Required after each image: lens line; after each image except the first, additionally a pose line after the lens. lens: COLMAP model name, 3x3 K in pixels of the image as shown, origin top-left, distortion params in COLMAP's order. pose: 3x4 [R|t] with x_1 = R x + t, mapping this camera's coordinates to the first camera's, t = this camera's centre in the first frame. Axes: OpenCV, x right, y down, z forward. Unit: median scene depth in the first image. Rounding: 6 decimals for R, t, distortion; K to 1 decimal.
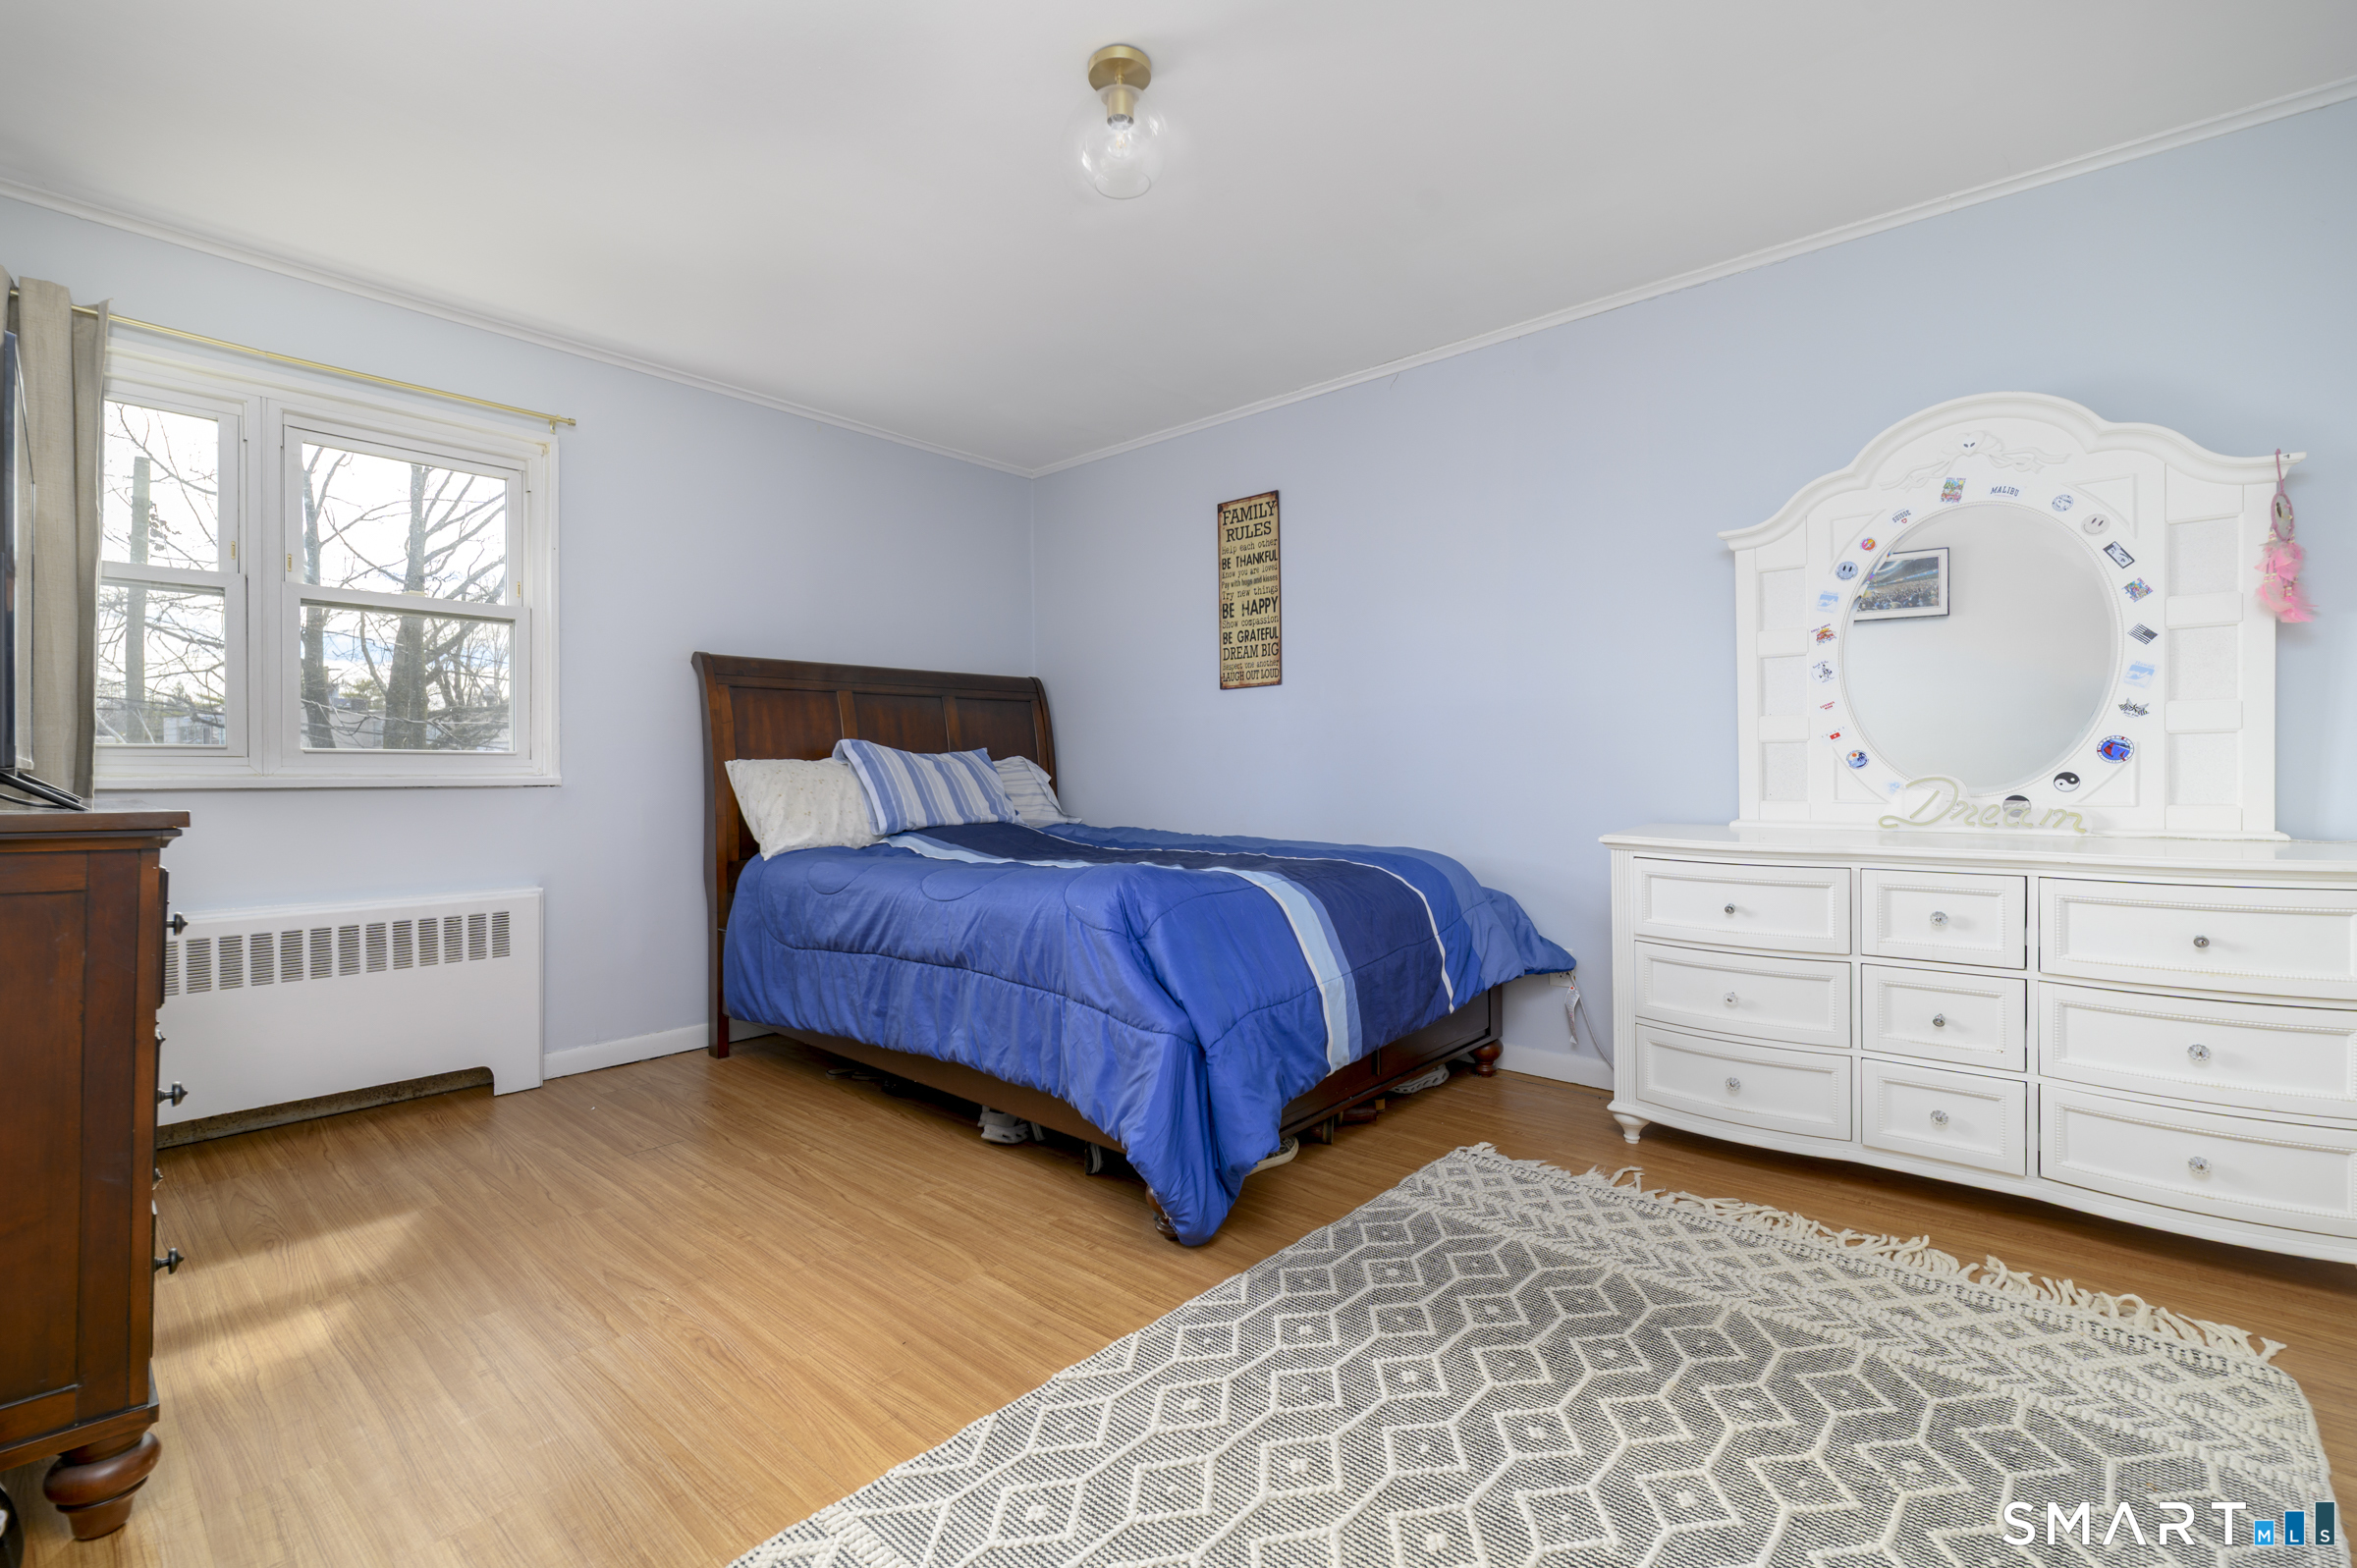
lens RADIAL K [[1029.4, 0, 1167.7], [0, 1029.4, 778.1], [0, 0, 1]] dist [0.000694, -0.001992]
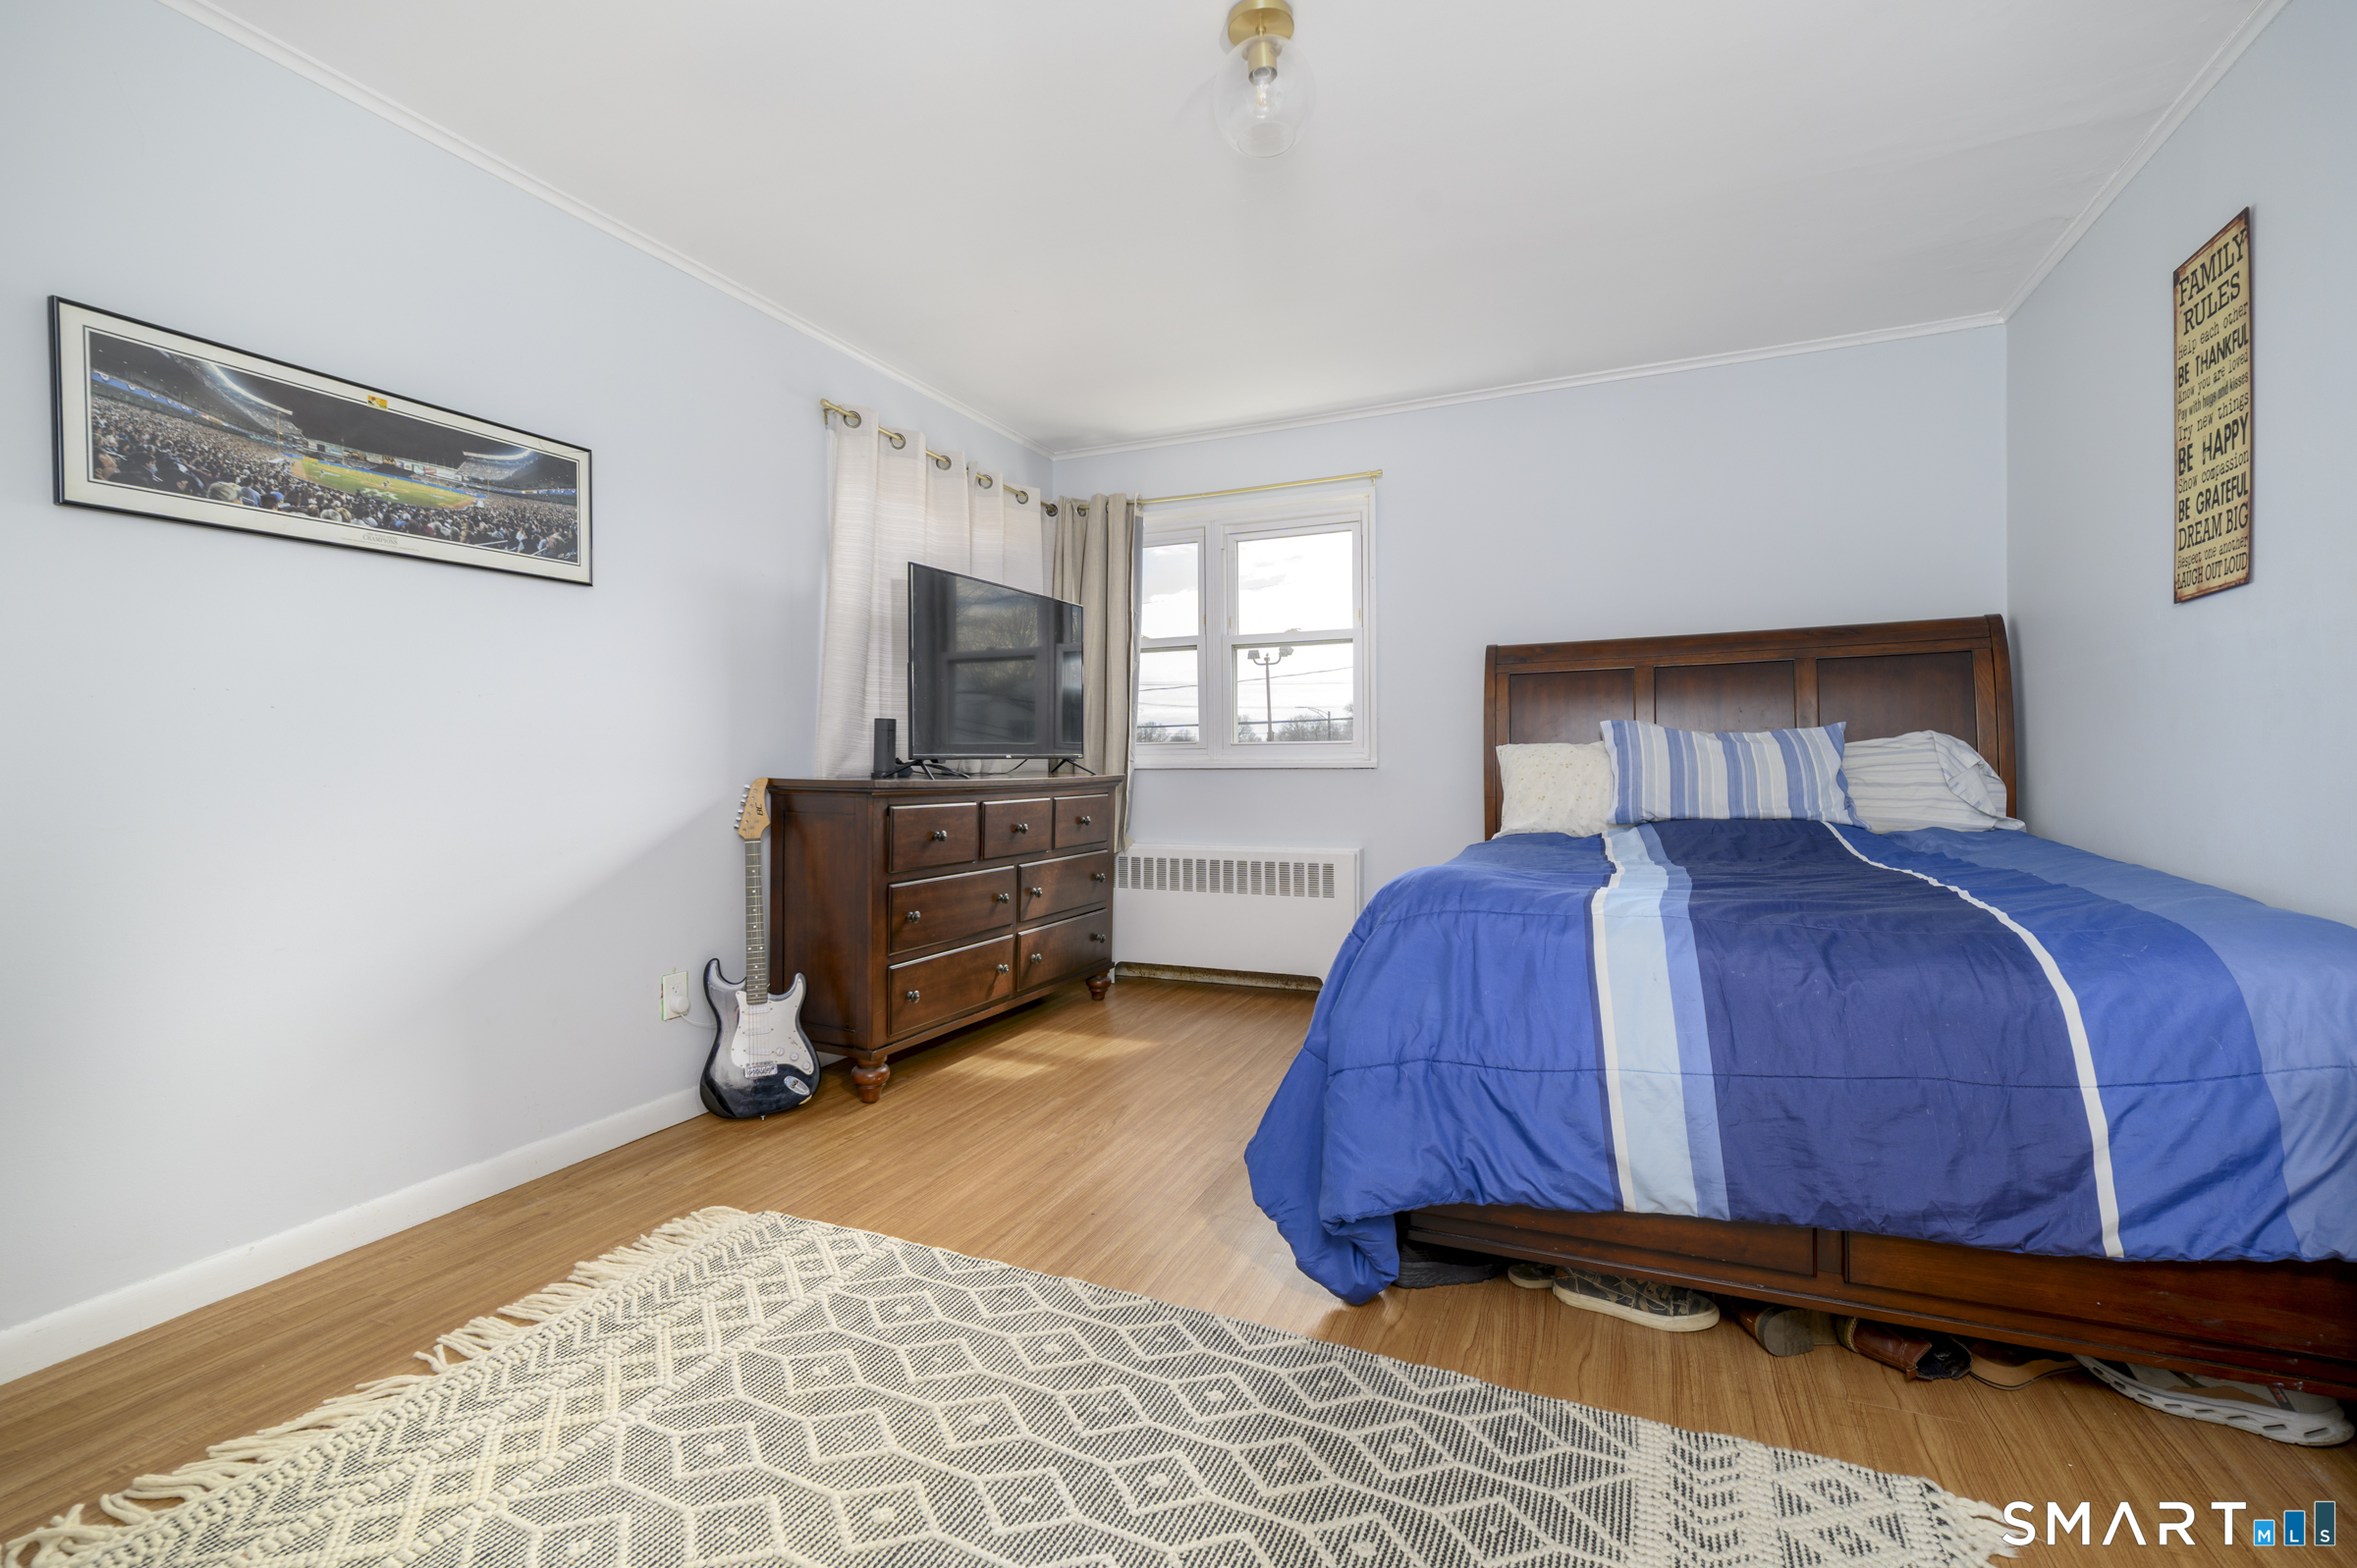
lens RADIAL K [[1029.4, 0, 1162.7], [0, 1029.4, 777.3], [0, 0, 1]] dist [0.000694, -0.001992]
pose [[0.303570, 0.015448, -0.952684, 0.631697], [0.001702, 0.999858, 0.016755, -0.003477], [0.952808, -0.006708, 0.303501, 0.463263]]
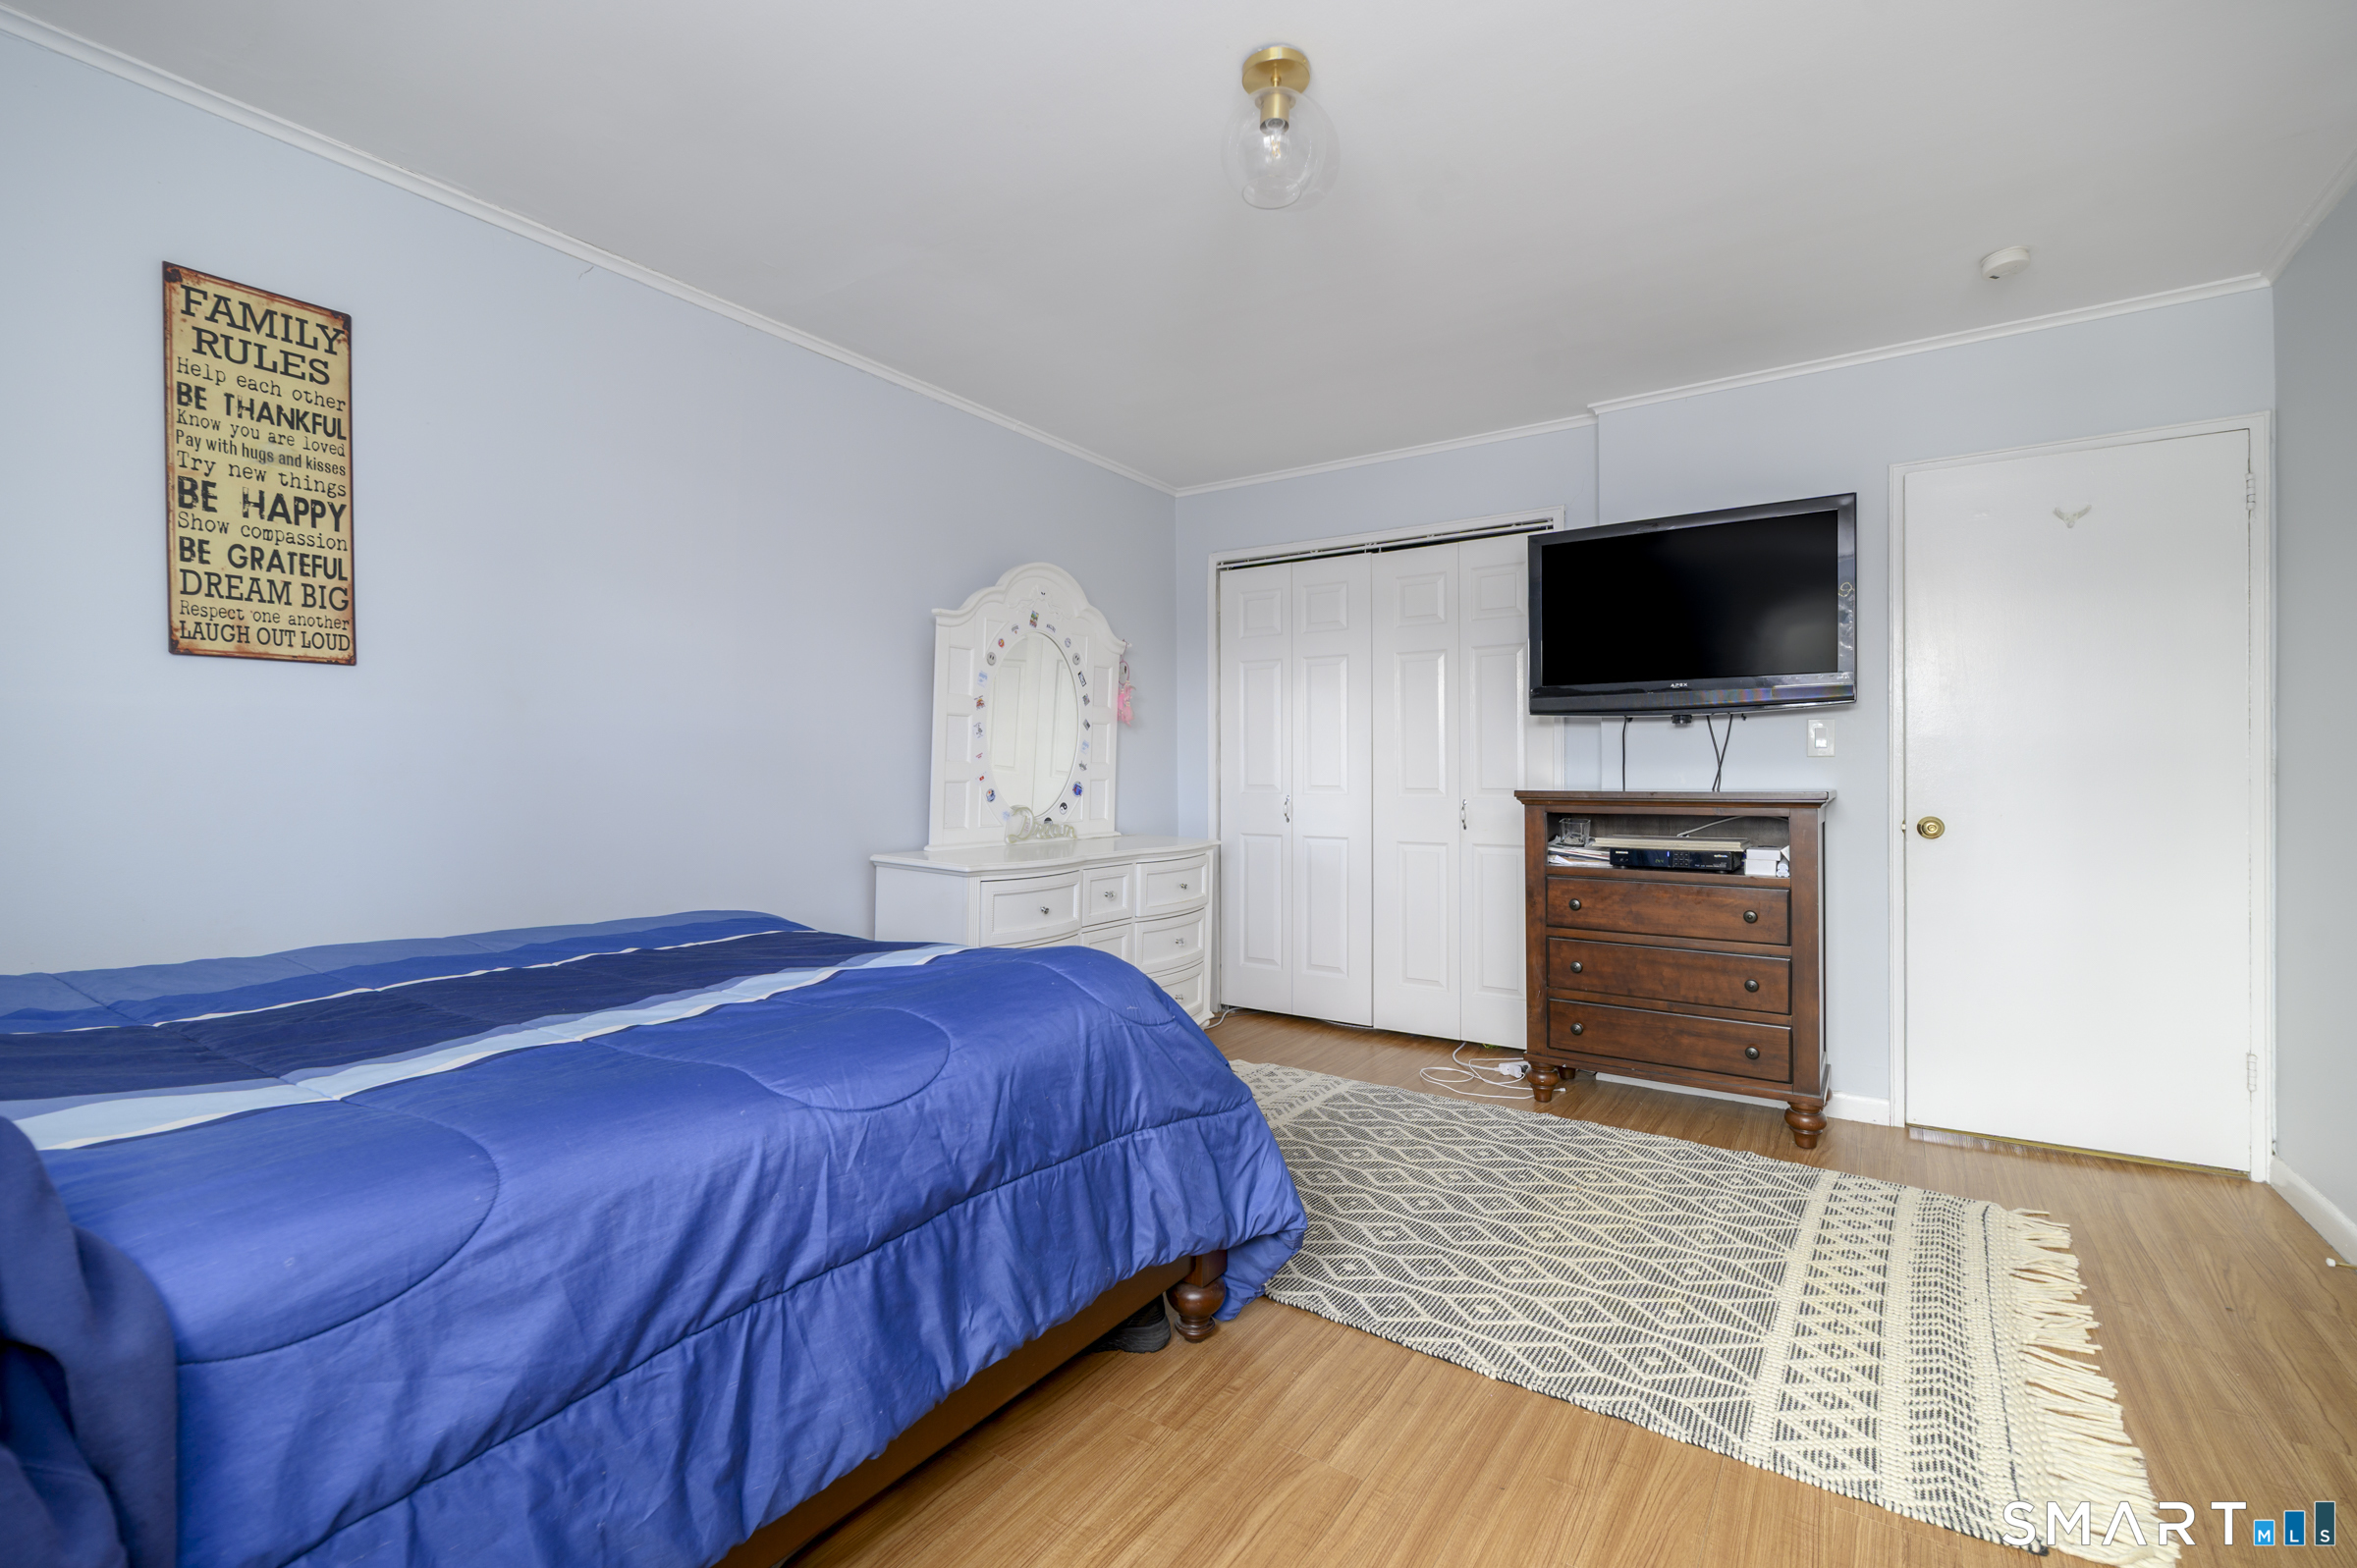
lens RADIAL K [[1029.4, 0, 1169.0], [0, 1029.4, 775.8], [0, 0, 1]] dist [0.000694, -0.001992]
pose [[-0.119926, 0.006304, 0.992763, -0.717389], [0.009575, 0.999941, -0.005193, -0.034384], [-0.992737, 0.008882, -0.119980, 0.907620]]
